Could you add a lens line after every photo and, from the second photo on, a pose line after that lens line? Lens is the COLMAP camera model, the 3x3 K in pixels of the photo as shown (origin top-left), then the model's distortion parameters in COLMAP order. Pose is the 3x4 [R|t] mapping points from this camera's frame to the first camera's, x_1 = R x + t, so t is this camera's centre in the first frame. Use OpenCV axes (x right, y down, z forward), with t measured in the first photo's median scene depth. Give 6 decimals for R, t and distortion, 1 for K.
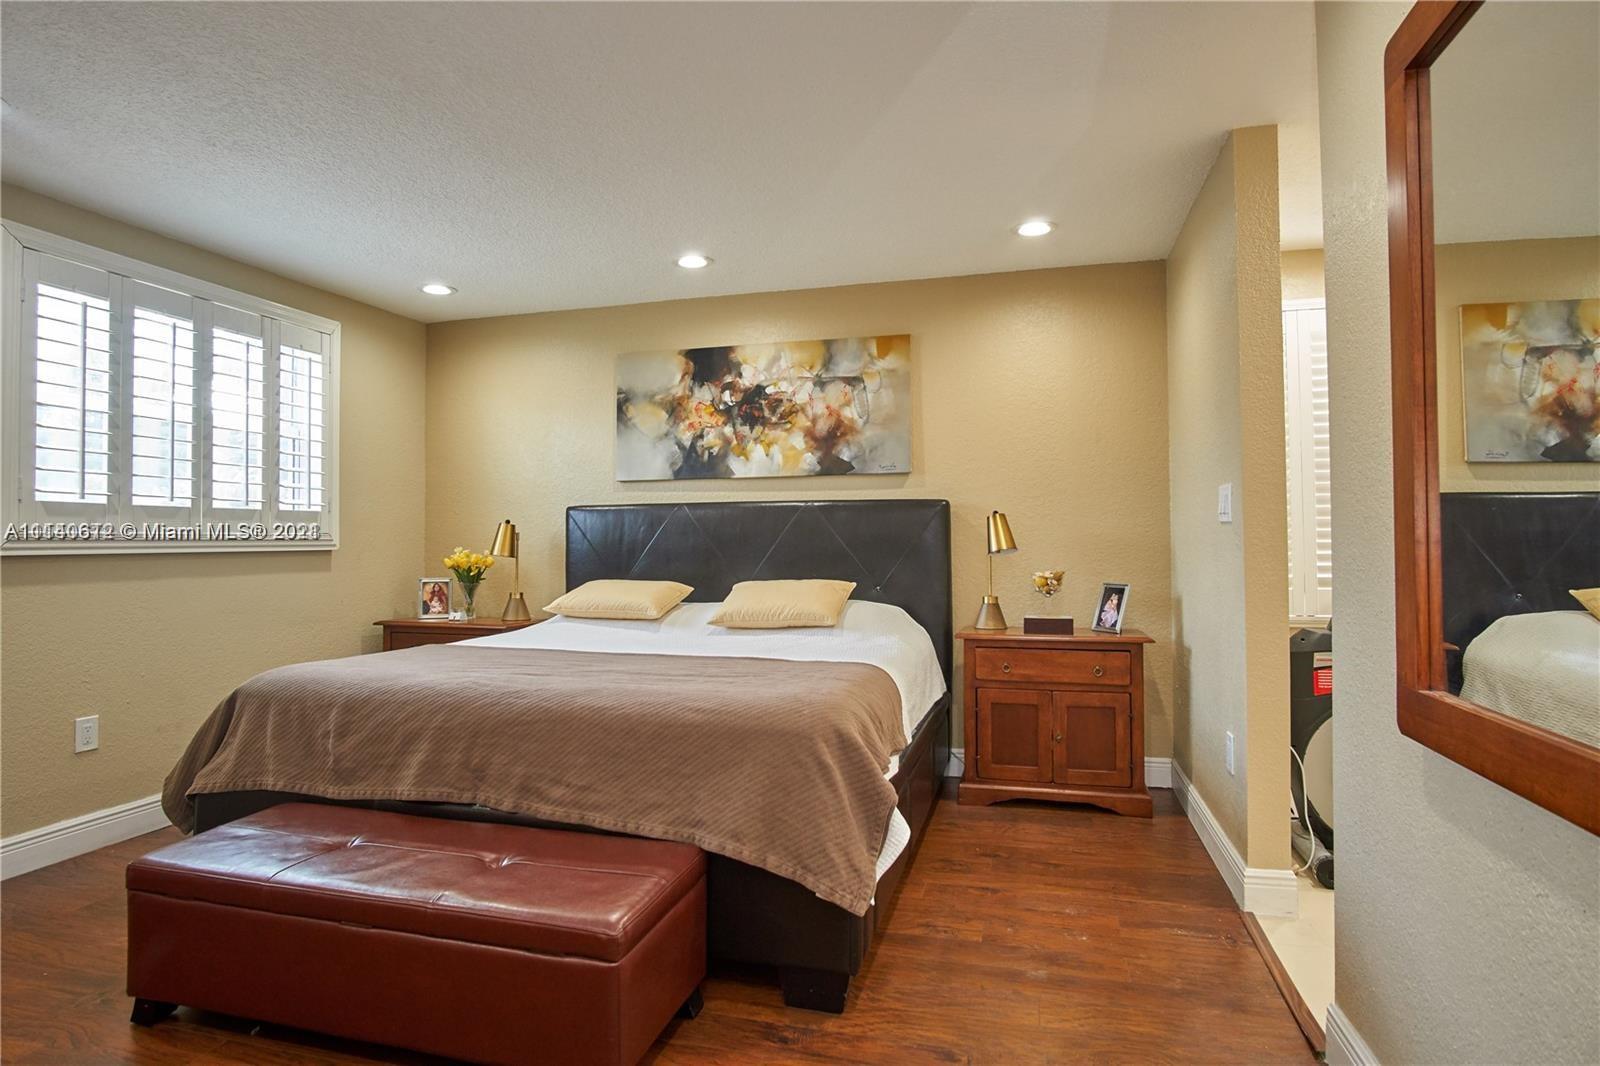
lens RADIAL K [[861.0, 0, 809.6], [0, 861.0, 529.3], [0, 0, 1]] dist [-0.026788, 0.003237]
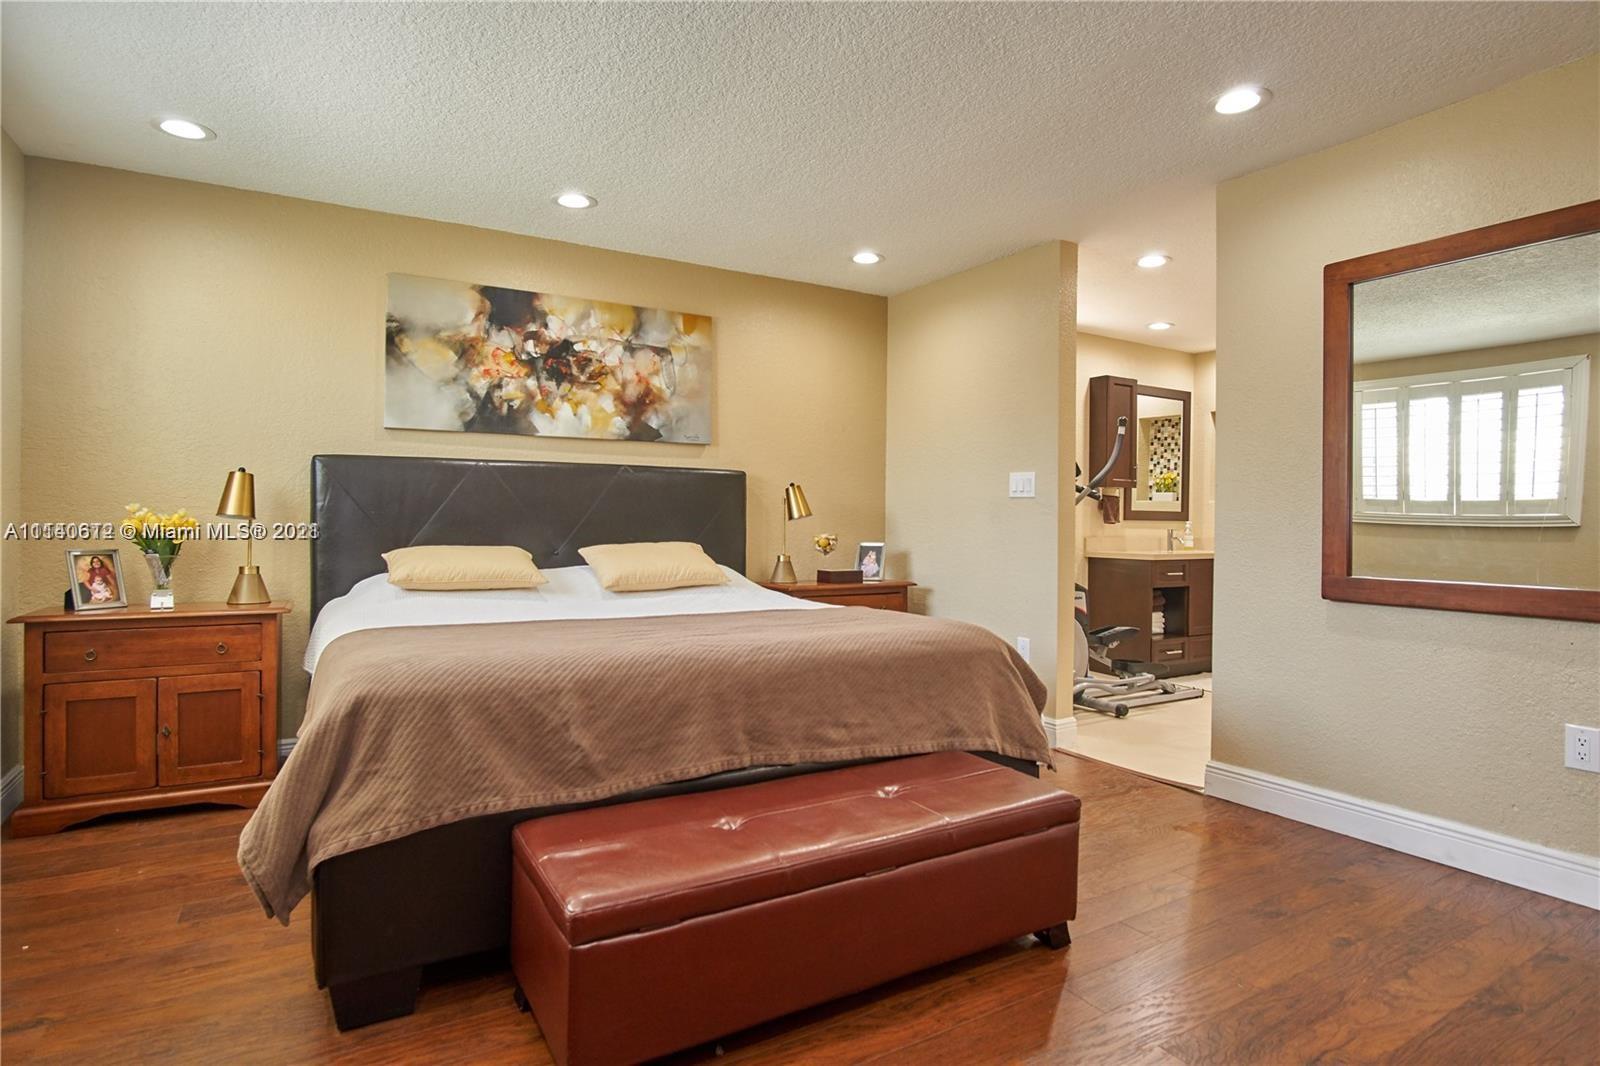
lens RADIAL K [[861.0, 0, 817.7], [0, 861.0, 531.8], [0, 0, 1]] dist [-0.026788, 0.003237]
pose [[0.689091, -0.002936, 0.724669, -0.565352], [-0.028940, 0.999083, 0.031567, 0.006475], [-0.724097, -0.042724, 0.688374, 0.138292]]
